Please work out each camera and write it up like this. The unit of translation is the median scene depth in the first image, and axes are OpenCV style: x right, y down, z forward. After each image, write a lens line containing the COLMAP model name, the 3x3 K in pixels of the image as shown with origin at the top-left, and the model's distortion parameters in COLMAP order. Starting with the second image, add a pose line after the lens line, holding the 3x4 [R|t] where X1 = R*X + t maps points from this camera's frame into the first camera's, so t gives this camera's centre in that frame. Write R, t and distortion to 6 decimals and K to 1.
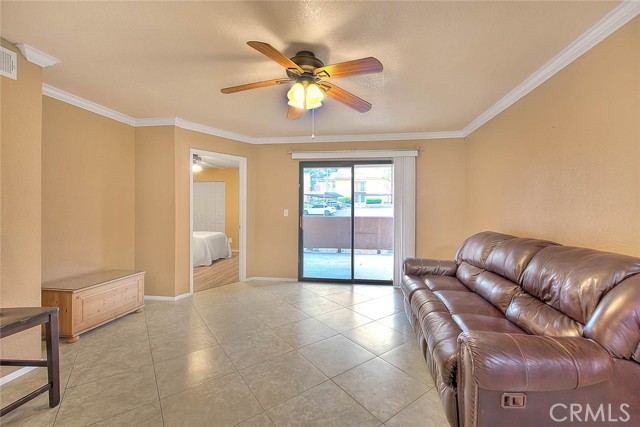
lens RADIAL K [[265.1, 0, 327.7], [0, 265.1, 206.9], [0, 0, 1]] dist [-0.003204, -0.000293]
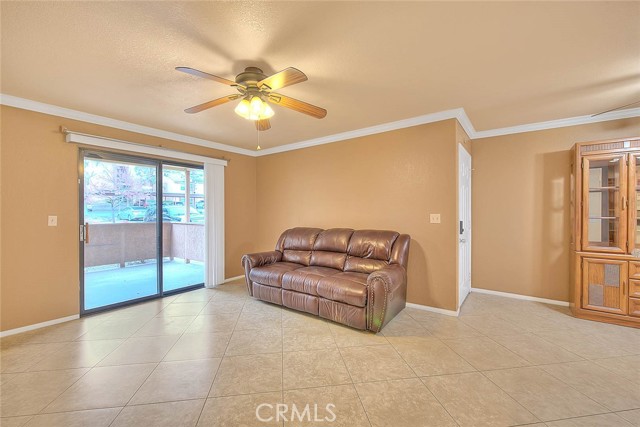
lens RADIAL K [[265.1, 0, 314.1], [0, 265.1, 213.6], [0, 0, 1]] dist [-0.003204, -0.000293]
pose [[0.479986, -0.010829, 0.877210, -0.452561], [0.002291, 0.999936, 0.011091, -0.001063], [-0.877273, -0.003314, 0.479980, 0.131030]]
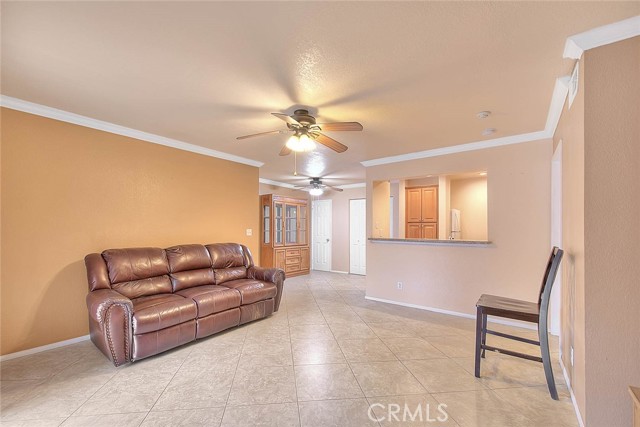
lens RADIAL K [[265.1, 0, 306.1], [0, 265.1, 219.6], [0, 0, 1]] dist [-0.003204, -0.000293]
pose [[-0.860872, 0.008116, 0.508756, -0.378532], [-0.009670, 0.999431, -0.032305, 0.002906], [-0.508729, -0.032730, -0.860304, 1.041807]]
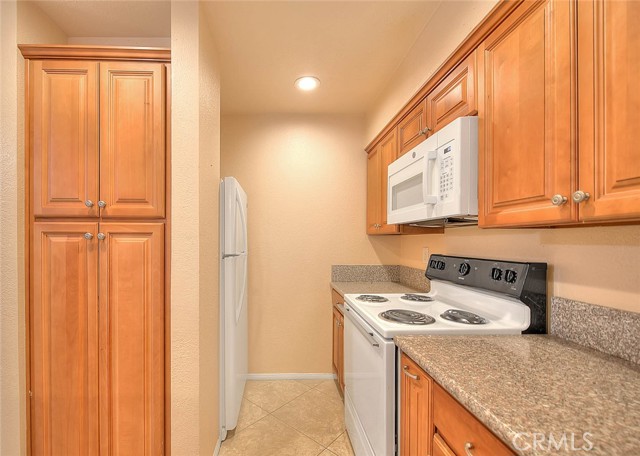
lens RADIAL K [[284.3, 0, 282.9], [0, 284.3, 241.5], [0, 0, 1]] dist [-0.002368, -0.000344]
pose [[-0.988587, -0.004035, -0.150599, -0.353325], [-0.003491, 0.999986, -0.003877, -0.005923], [0.150612, -0.003307, -0.988587, -0.109538]]
